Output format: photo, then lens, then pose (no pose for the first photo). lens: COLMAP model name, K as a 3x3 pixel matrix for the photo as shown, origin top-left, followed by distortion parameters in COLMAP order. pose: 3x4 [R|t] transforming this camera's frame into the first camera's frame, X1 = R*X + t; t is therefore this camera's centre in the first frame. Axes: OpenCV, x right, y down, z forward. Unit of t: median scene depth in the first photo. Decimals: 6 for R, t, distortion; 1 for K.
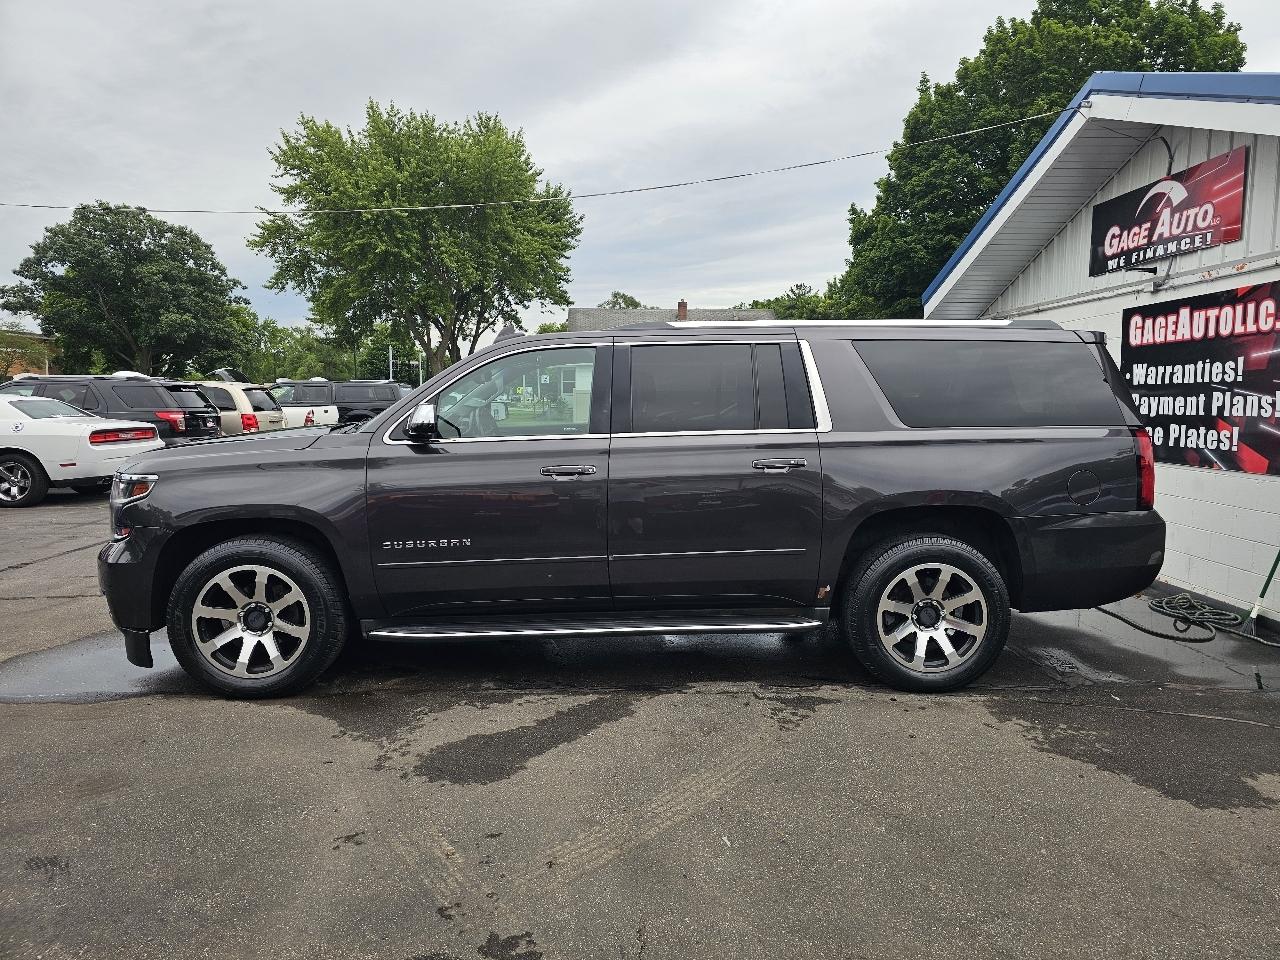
lens RADIAL K [[854.0, 0, 655.1], [0, 854.0, 471.4], [0, 0, 1]] dist [0.060298, -0.051962]
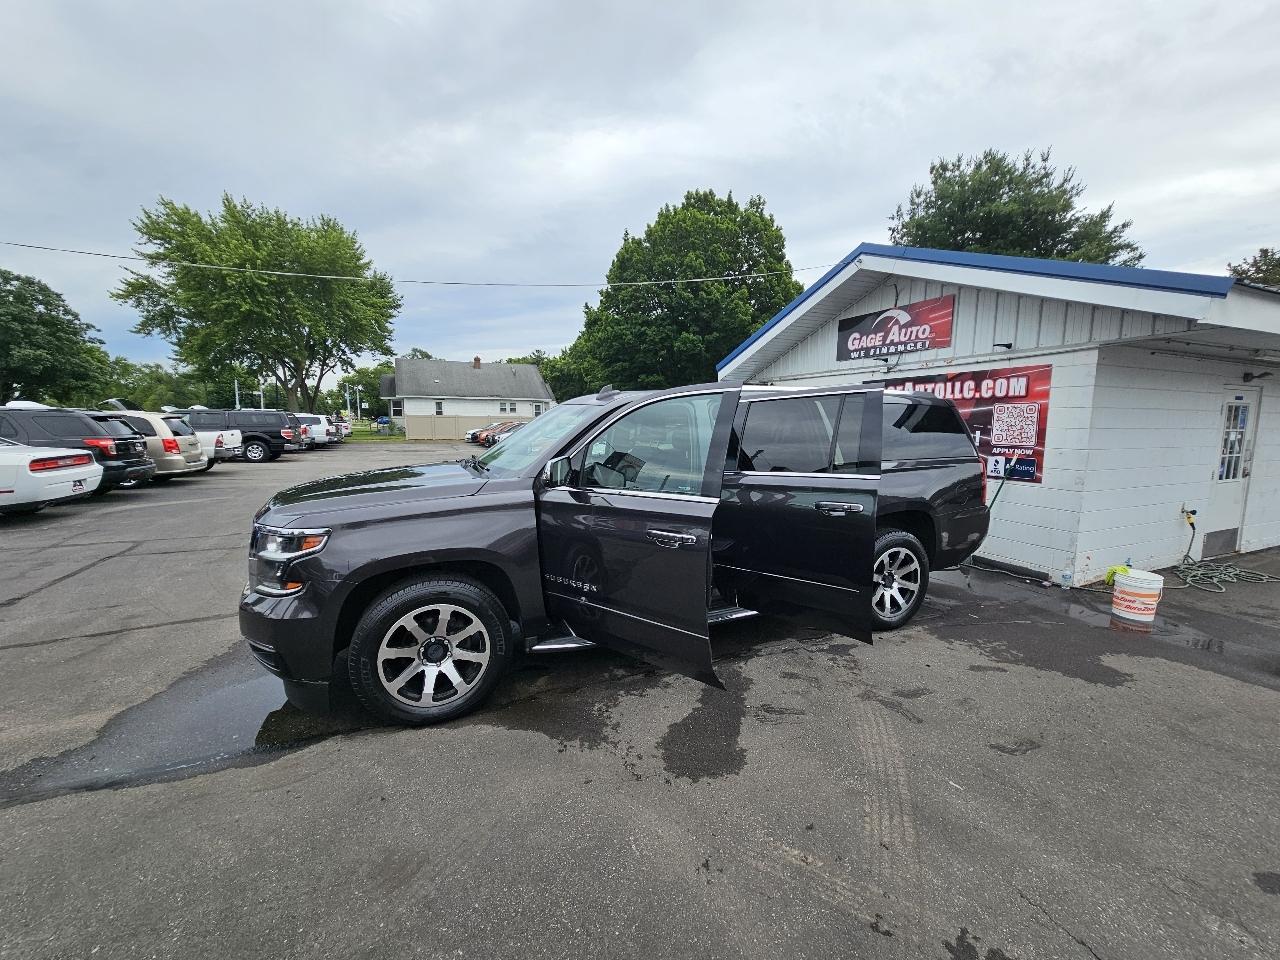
lens RADIAL K [[519.0, 0, 641.0], [0, 519.0, 482.5], [0, 0, 1]] dist [0.000479, -0.000197]
pose [[0.932703, -0.040154, 0.358403, -0.270798], [0.027440, 0.998803, 0.040493, -0.038096], [-0.359600, -0.027933, 0.932688, 0.180884]]
